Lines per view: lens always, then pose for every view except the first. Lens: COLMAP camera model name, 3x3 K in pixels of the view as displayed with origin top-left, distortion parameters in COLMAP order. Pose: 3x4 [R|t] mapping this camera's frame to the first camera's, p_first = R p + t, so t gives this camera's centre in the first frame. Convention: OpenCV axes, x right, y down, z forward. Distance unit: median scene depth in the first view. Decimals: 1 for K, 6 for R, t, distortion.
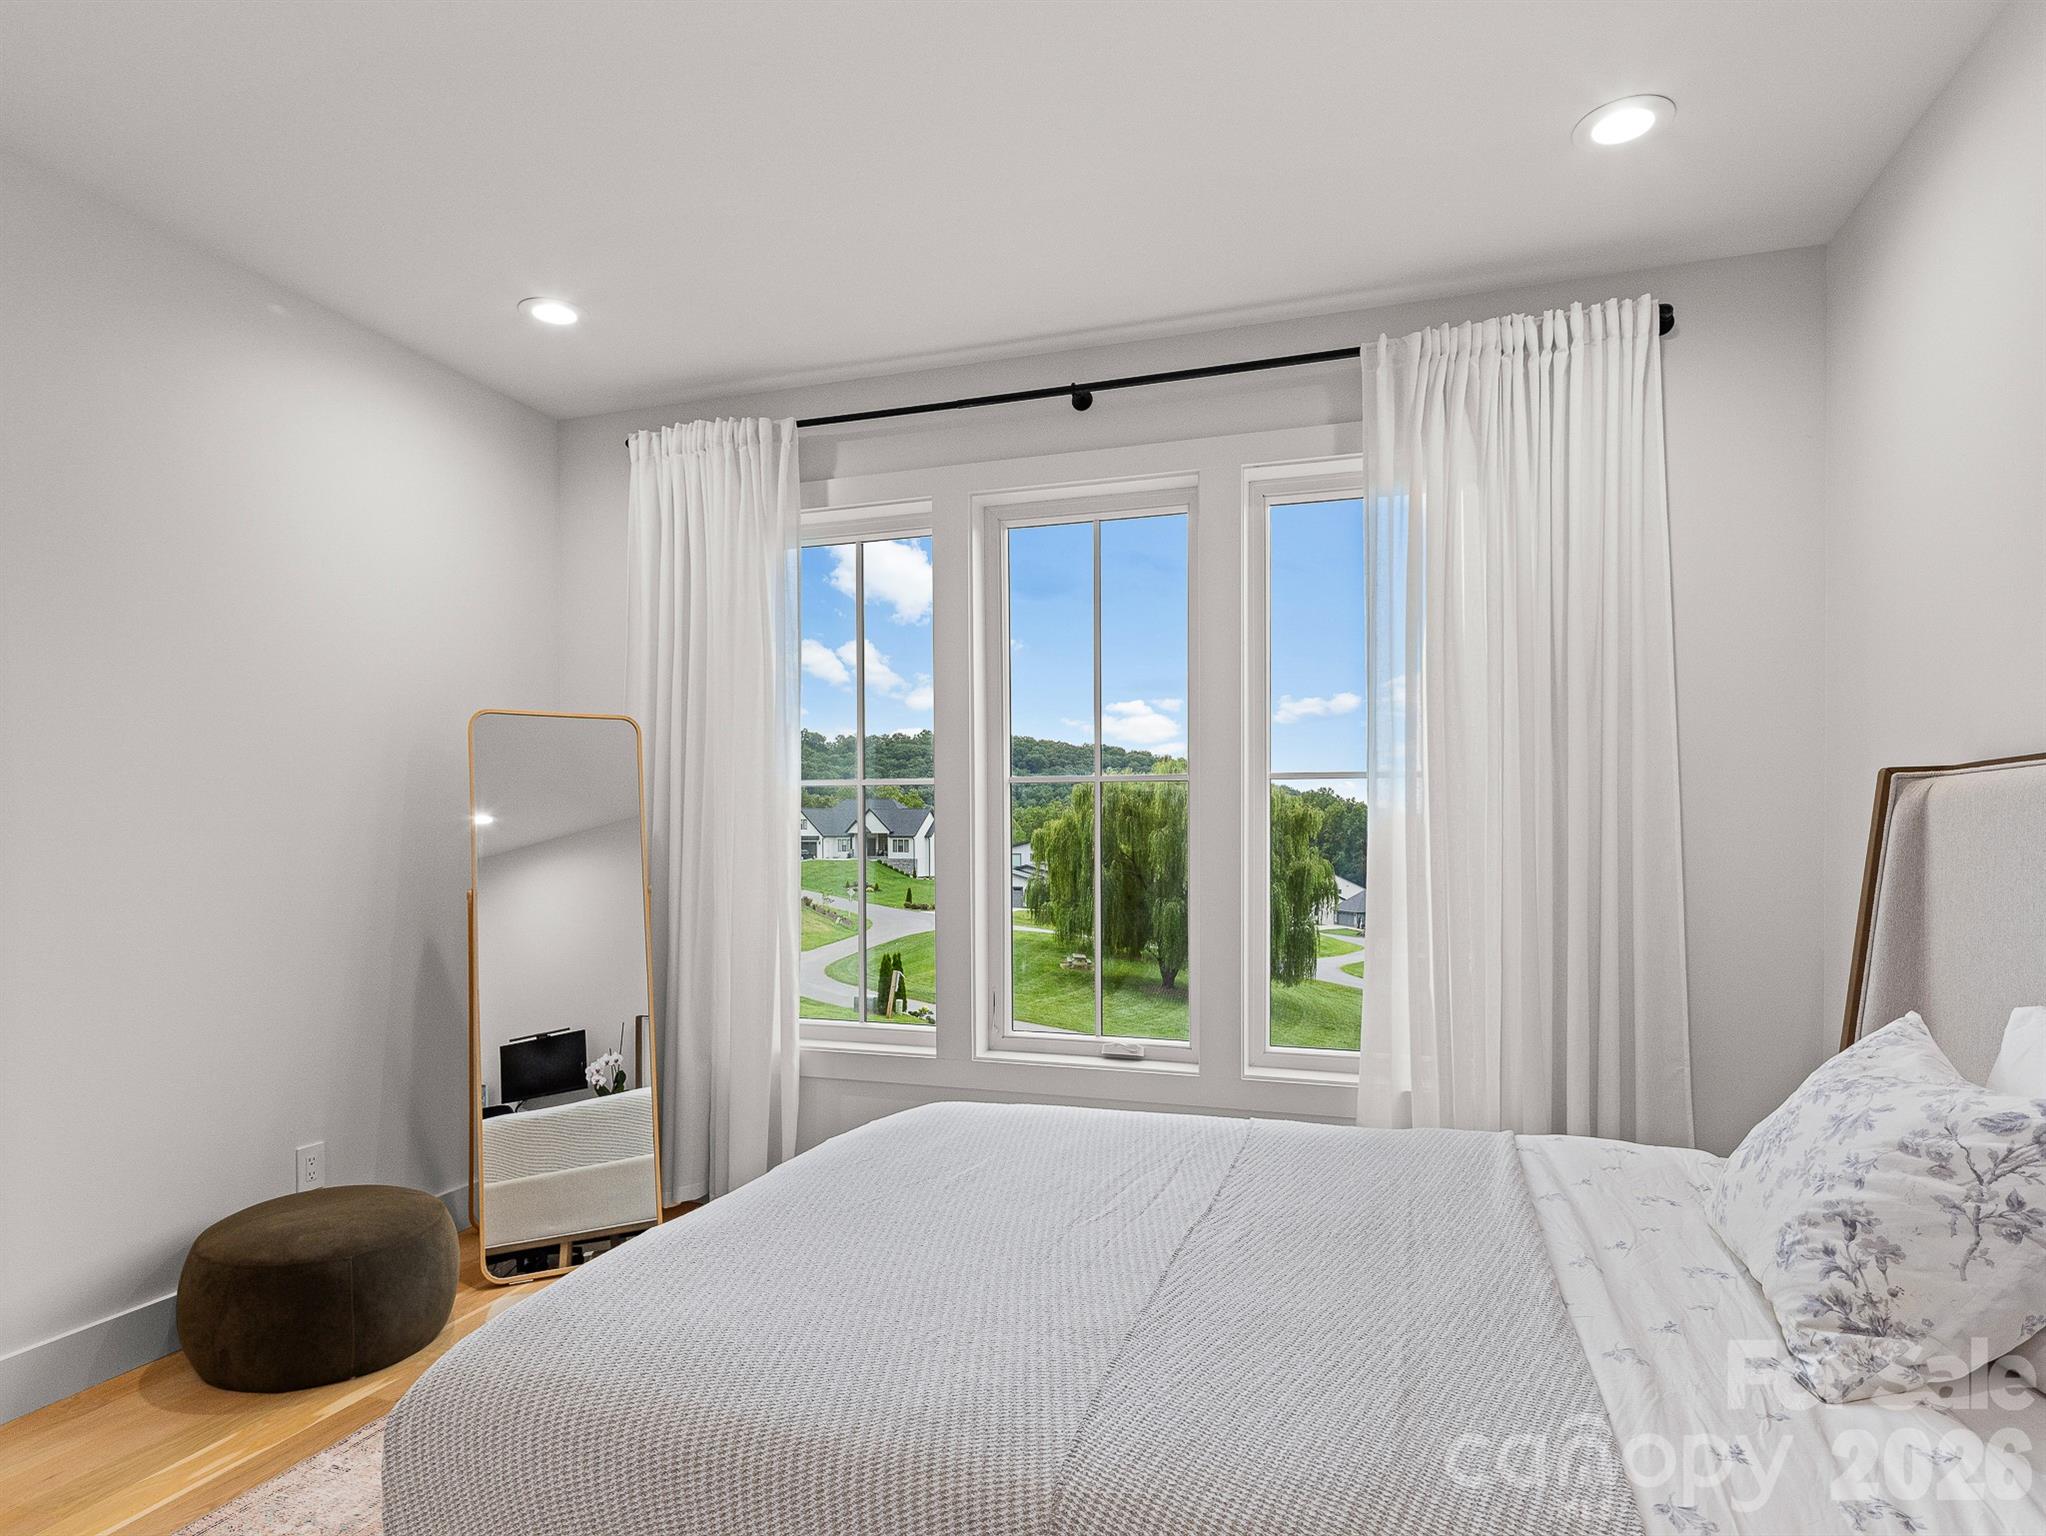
lens RADIAL K [[1123.3, 0, 1027.5], [0, 1123.3, 866.7], [0, 0, 1]] dist [0.001436, -0.000129]
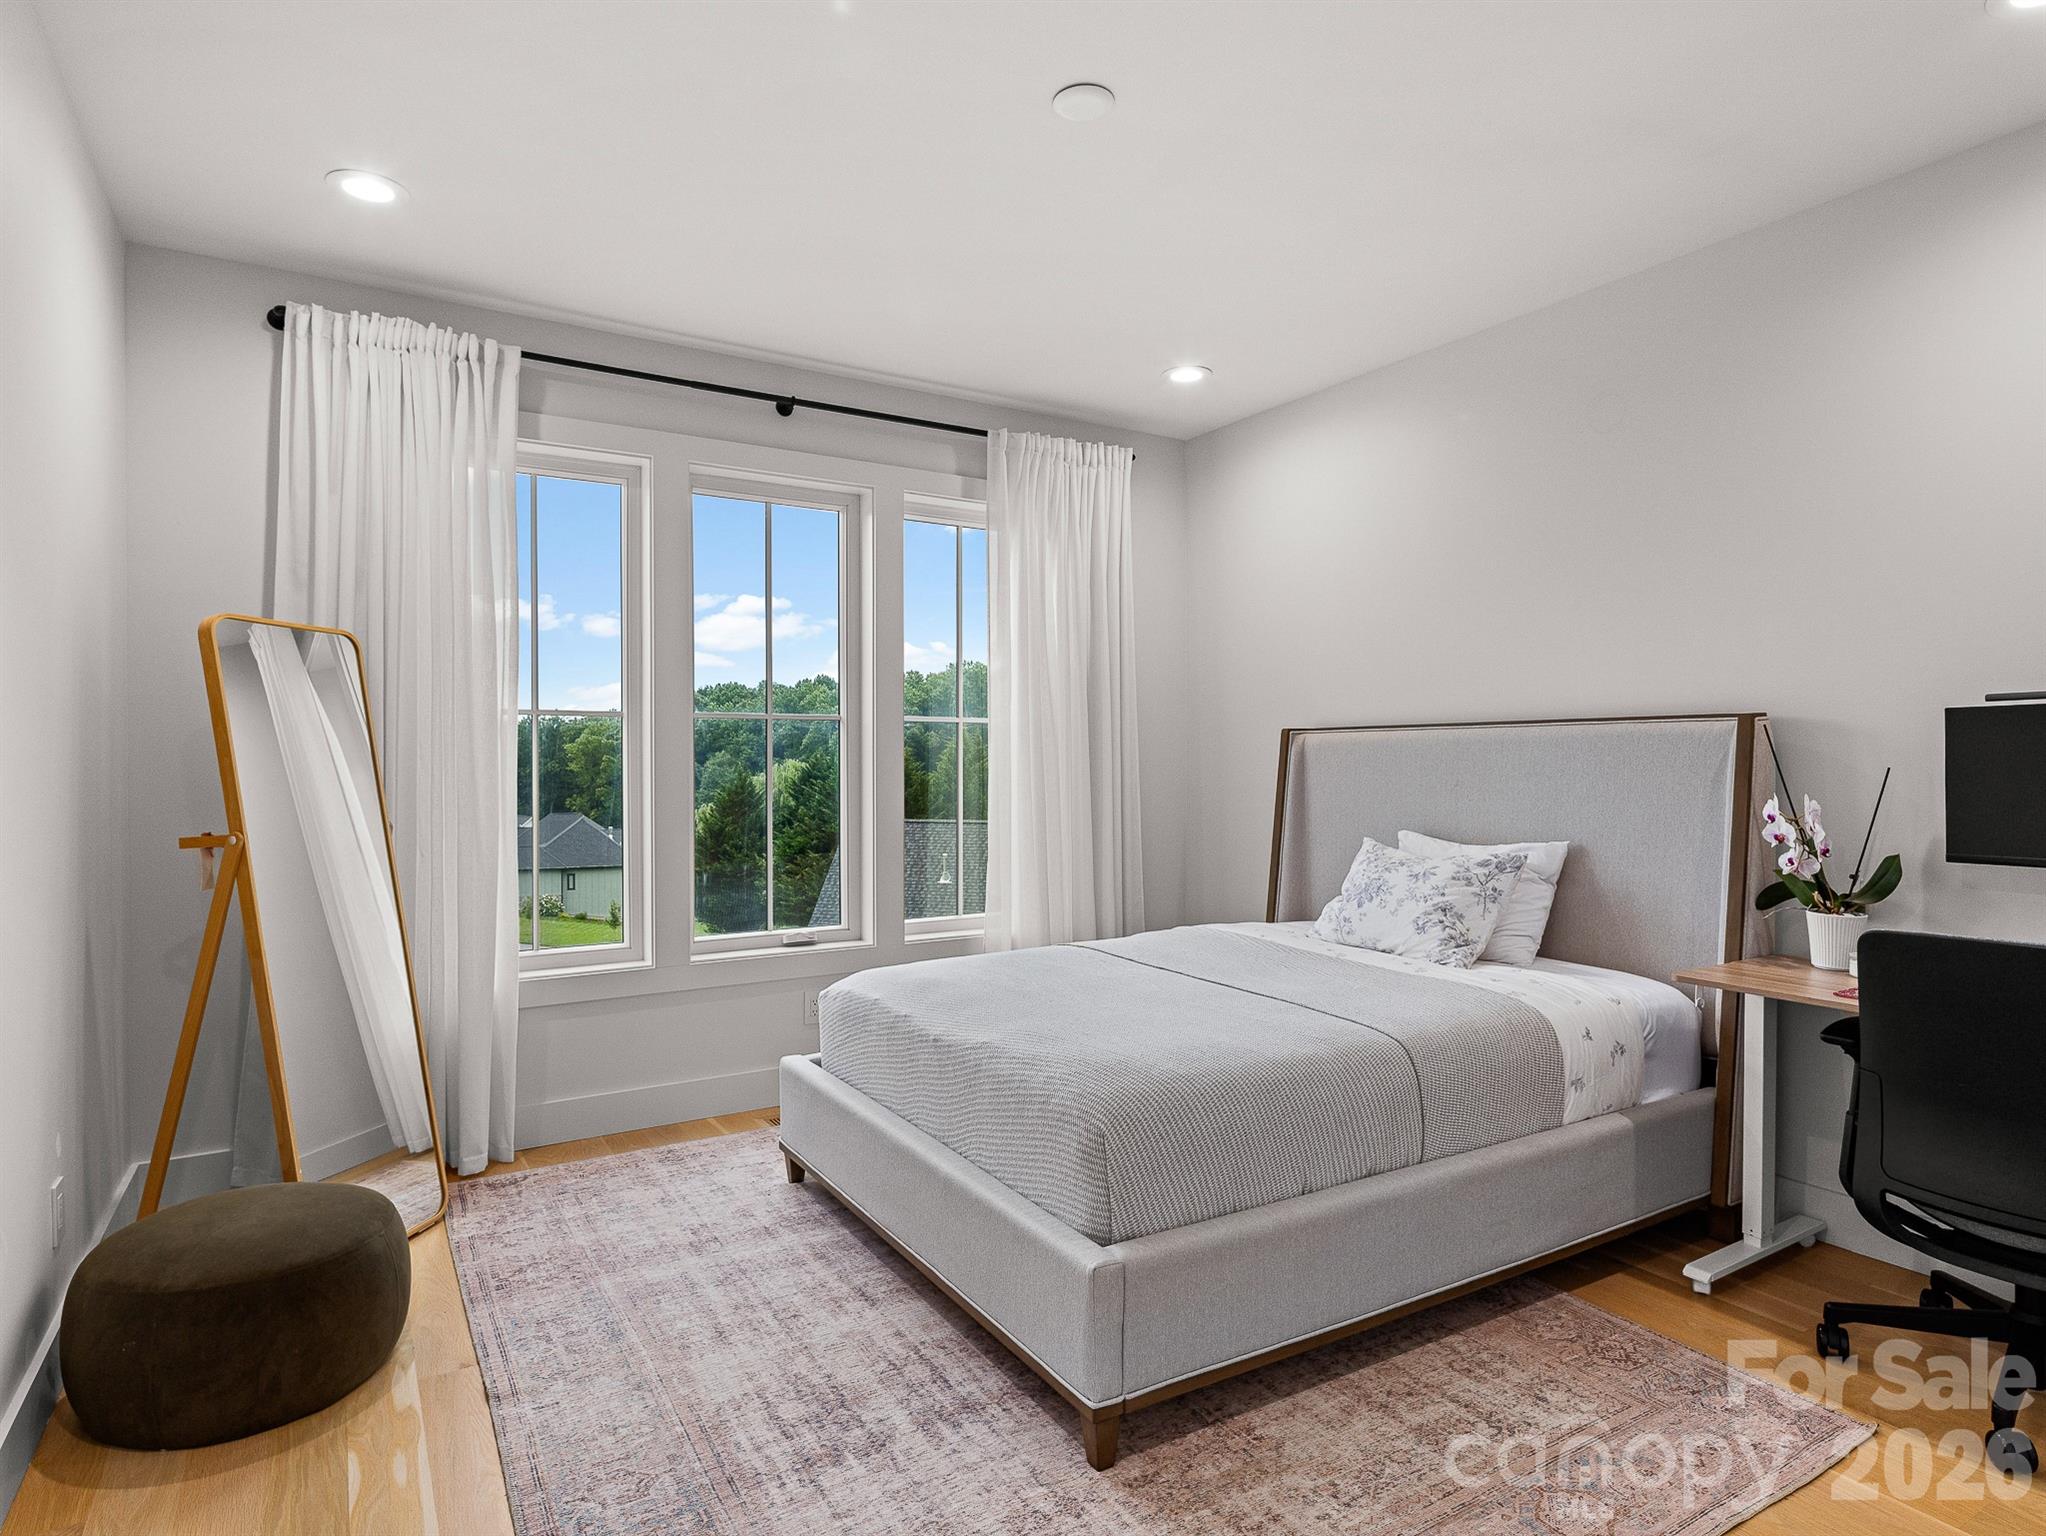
lens RADIAL K [[1122.4, 0, 1023.0], [0, 1122.4, 768.0], [0, 0, 1]] dist [-0.003607, -0.000622]
pose [[0.646485, -0.008126, 0.762884, -0.808294], [0.024283, 0.999656, -0.009929, -0.004247], [-0.762540, 0.024944, 0.646460, 0.023312]]
